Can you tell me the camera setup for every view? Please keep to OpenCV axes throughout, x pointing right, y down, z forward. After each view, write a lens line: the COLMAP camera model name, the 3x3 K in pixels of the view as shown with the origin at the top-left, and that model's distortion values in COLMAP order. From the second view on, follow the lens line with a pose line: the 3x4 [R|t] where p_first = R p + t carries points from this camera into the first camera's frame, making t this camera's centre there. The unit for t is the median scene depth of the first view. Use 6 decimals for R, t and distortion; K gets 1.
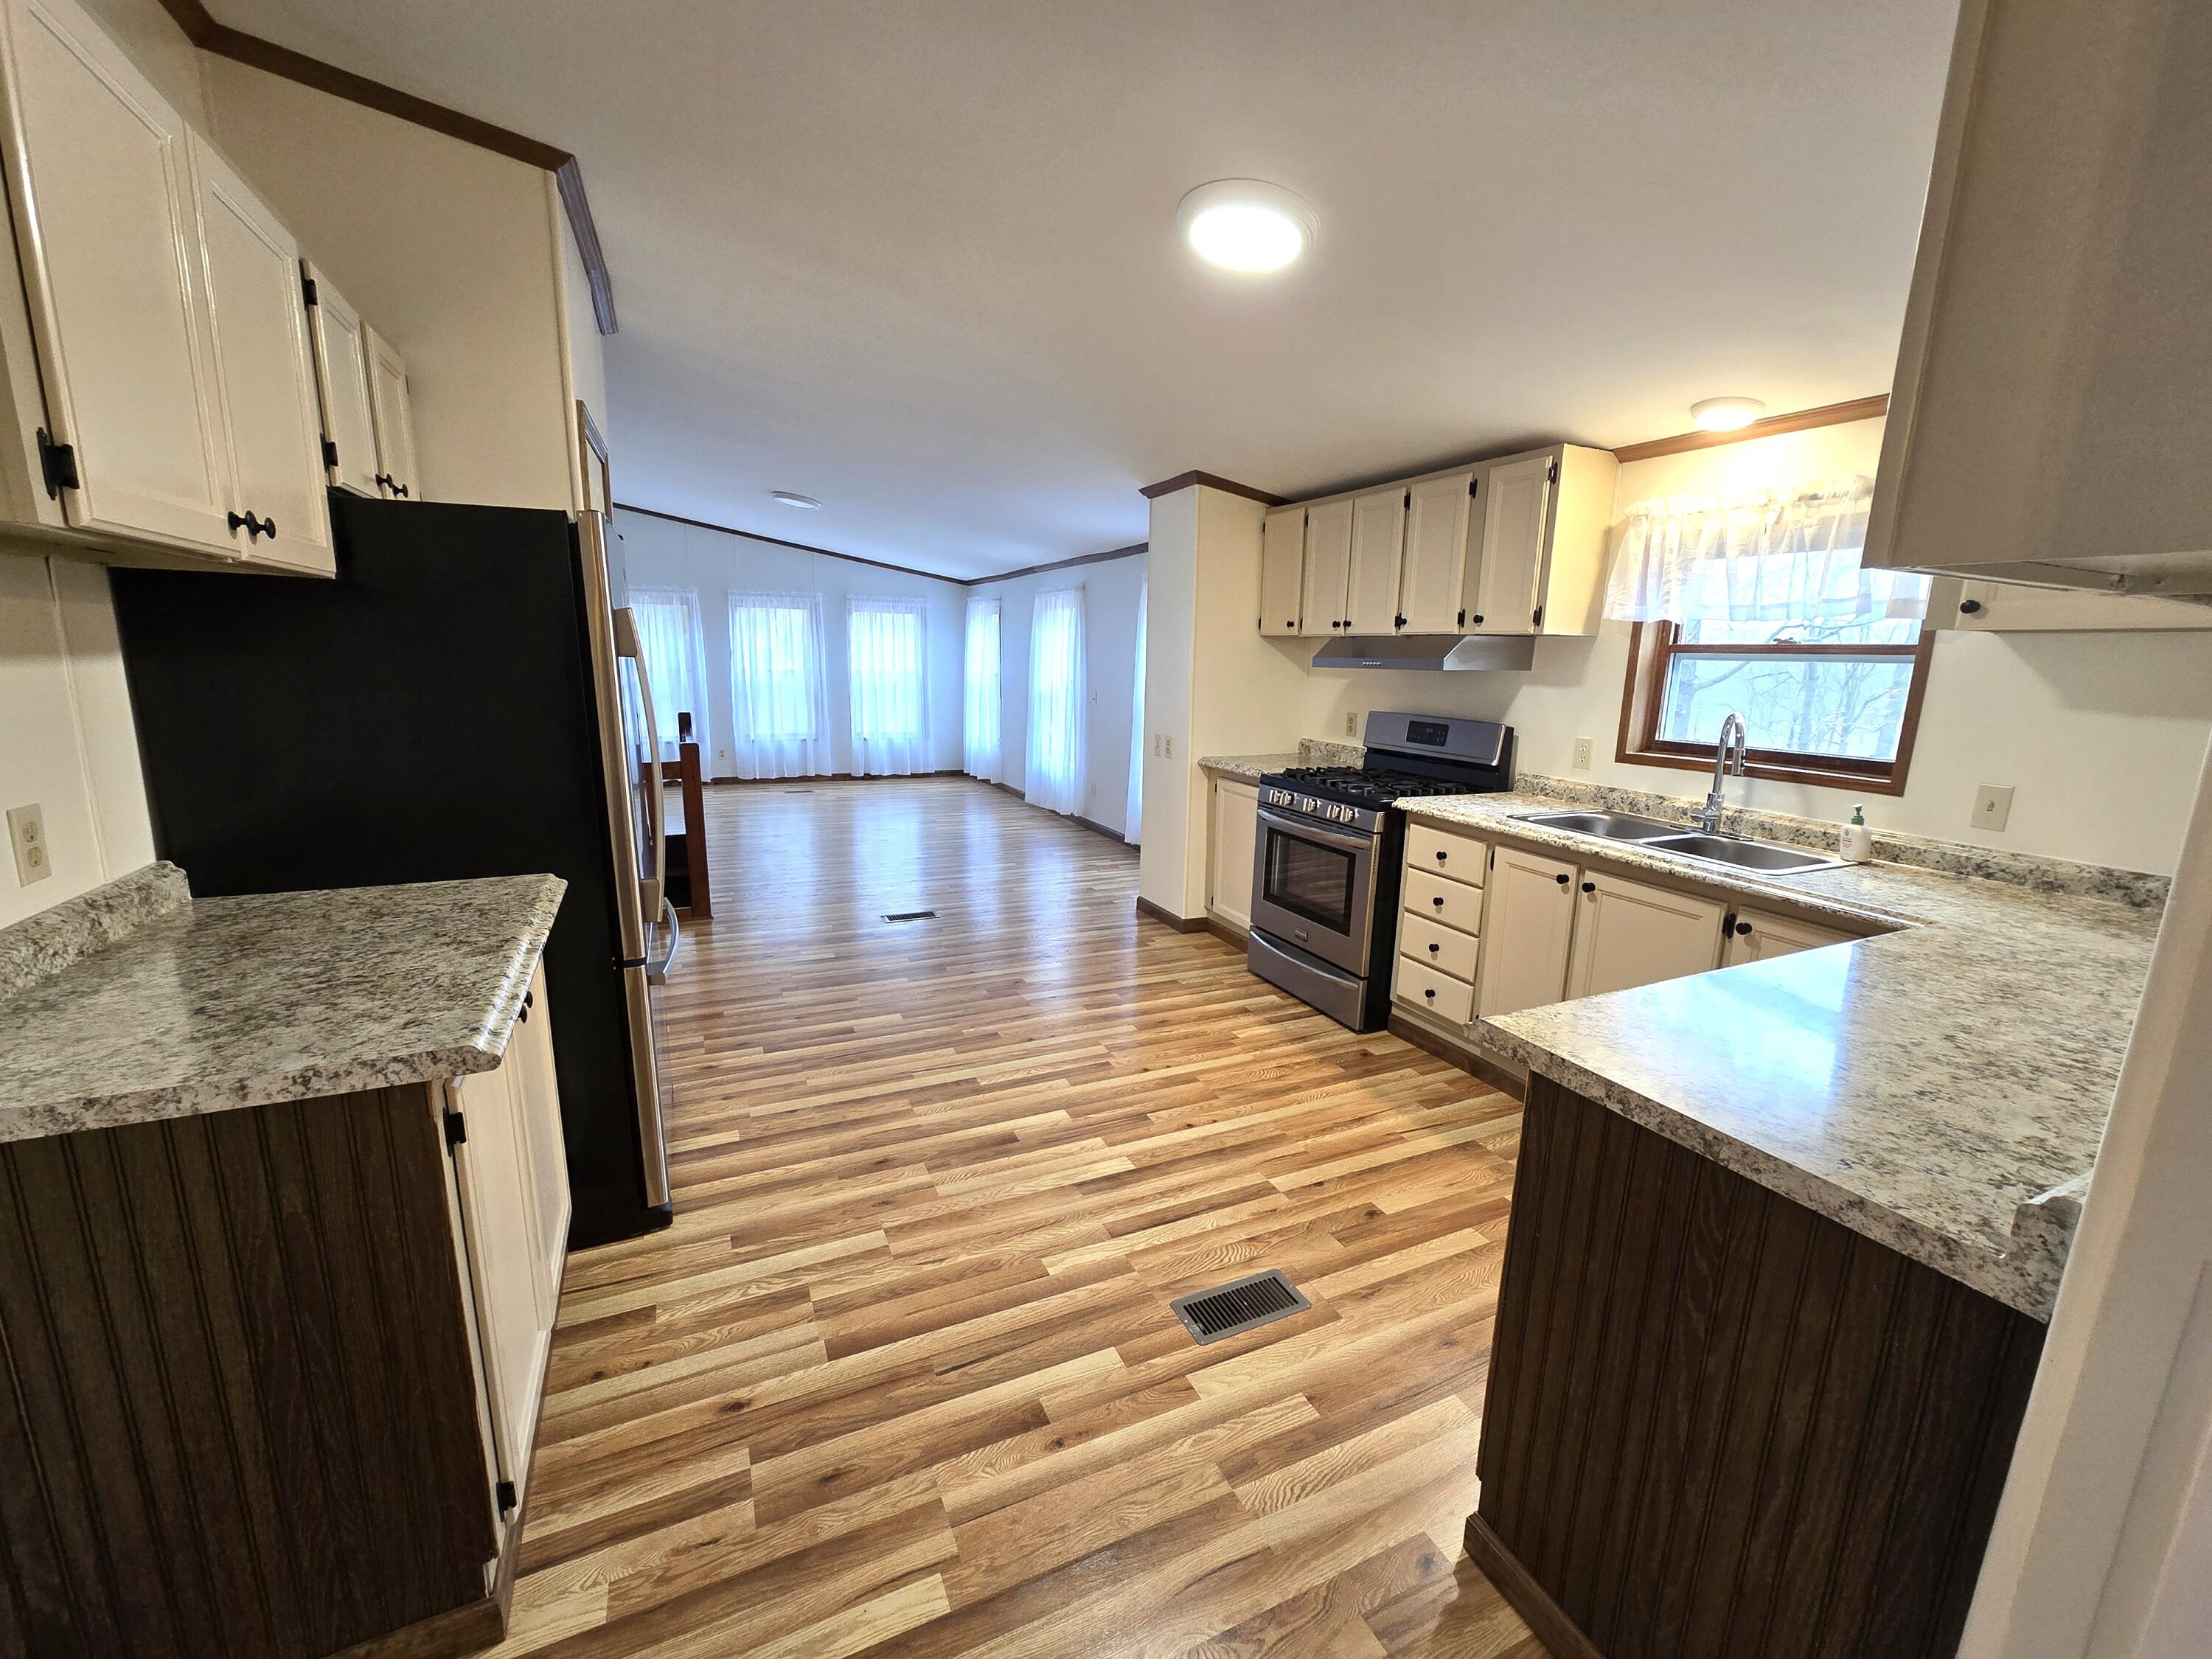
lens RADIAL K [[905.0, 0, 1119.2], [0, 905.0, 839.8], [0, 0, 1]] dist [-0.002153, -0.000146]
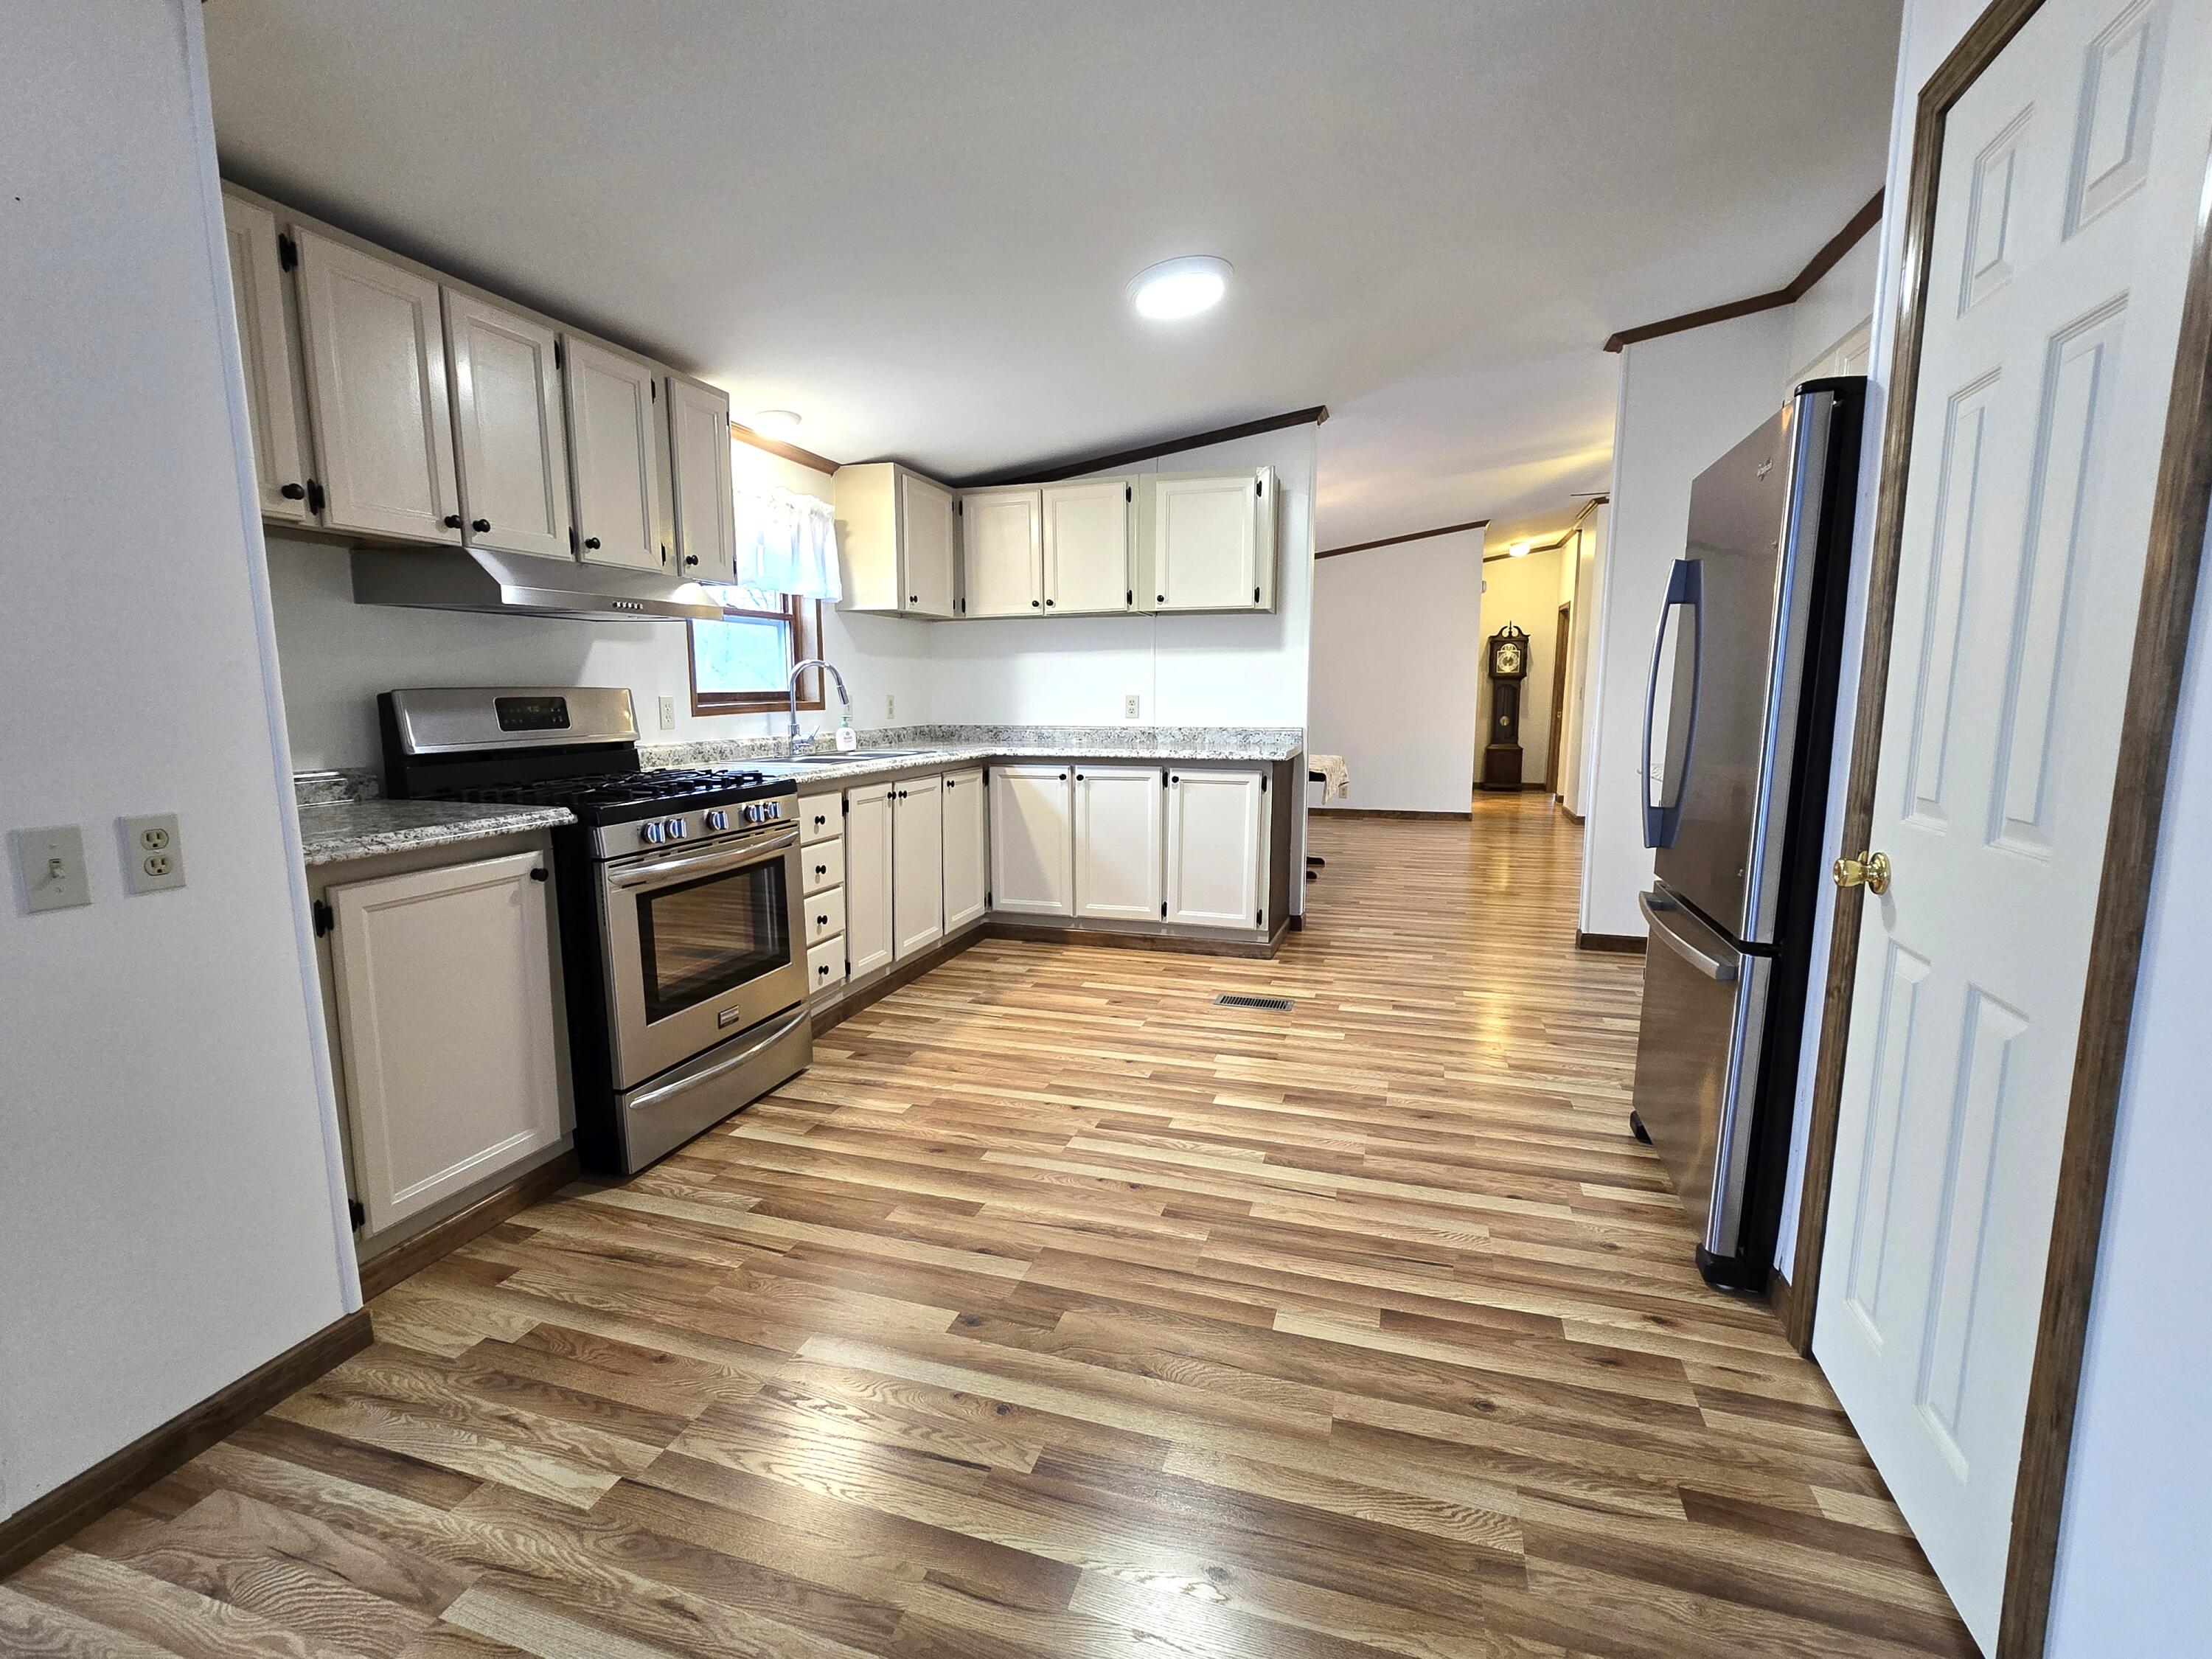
lens RADIAL K [[980.8, 0, 1110.4], [0, 980.8, 837.7], [0, 0, 1]] dist [-0.000291, 0.000667]
pose [[-0.732113, -0.126937, 0.669252, -0.638029], [0.122033, 0.942148, 0.312193, -0.286171], [-0.670164, 0.310232, -0.674268, 1.720226]]
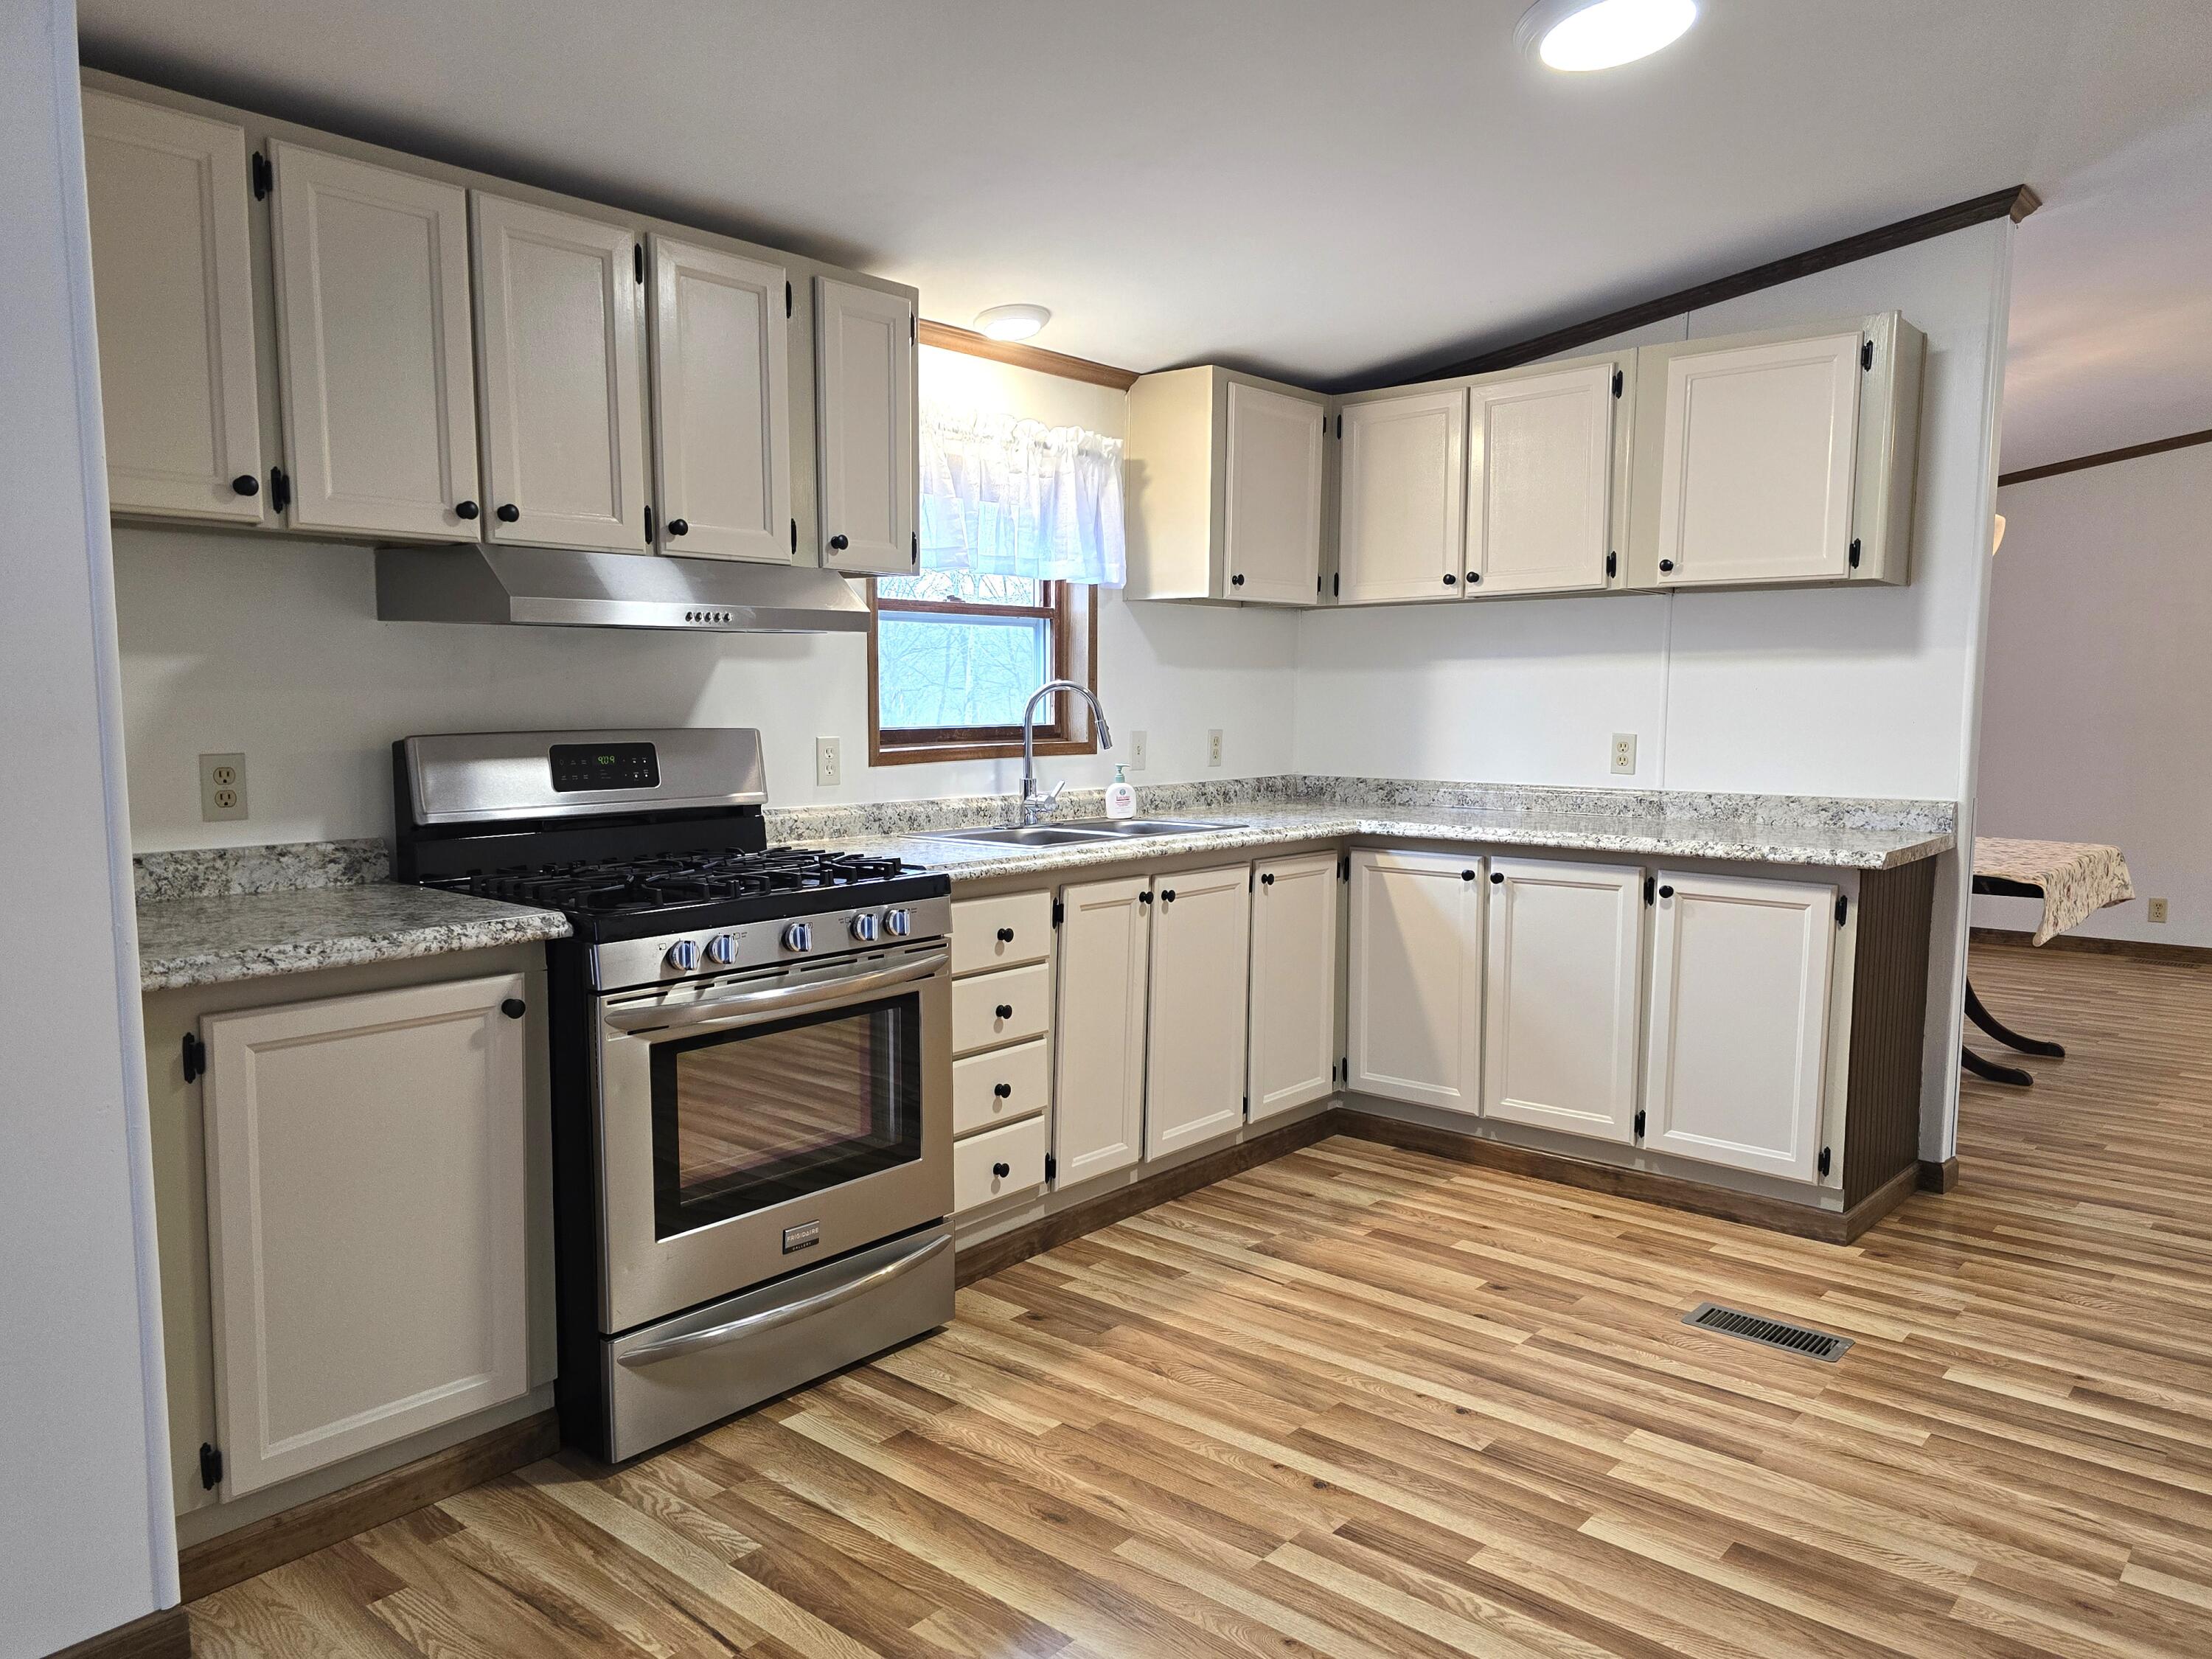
lens RADIAL K [[1547.9, 0, 1116.3], [0, 1547.9, 858.6], [0, 0, 1]] dist [0.065440, -0.057133]
pose [[-0.405022, -0.126611, 0.905498, -0.699572], [0.173168, 0.961818, 0.211942, -0.275866], [-0.897758, 0.242644, -0.367632, 1.499388]]
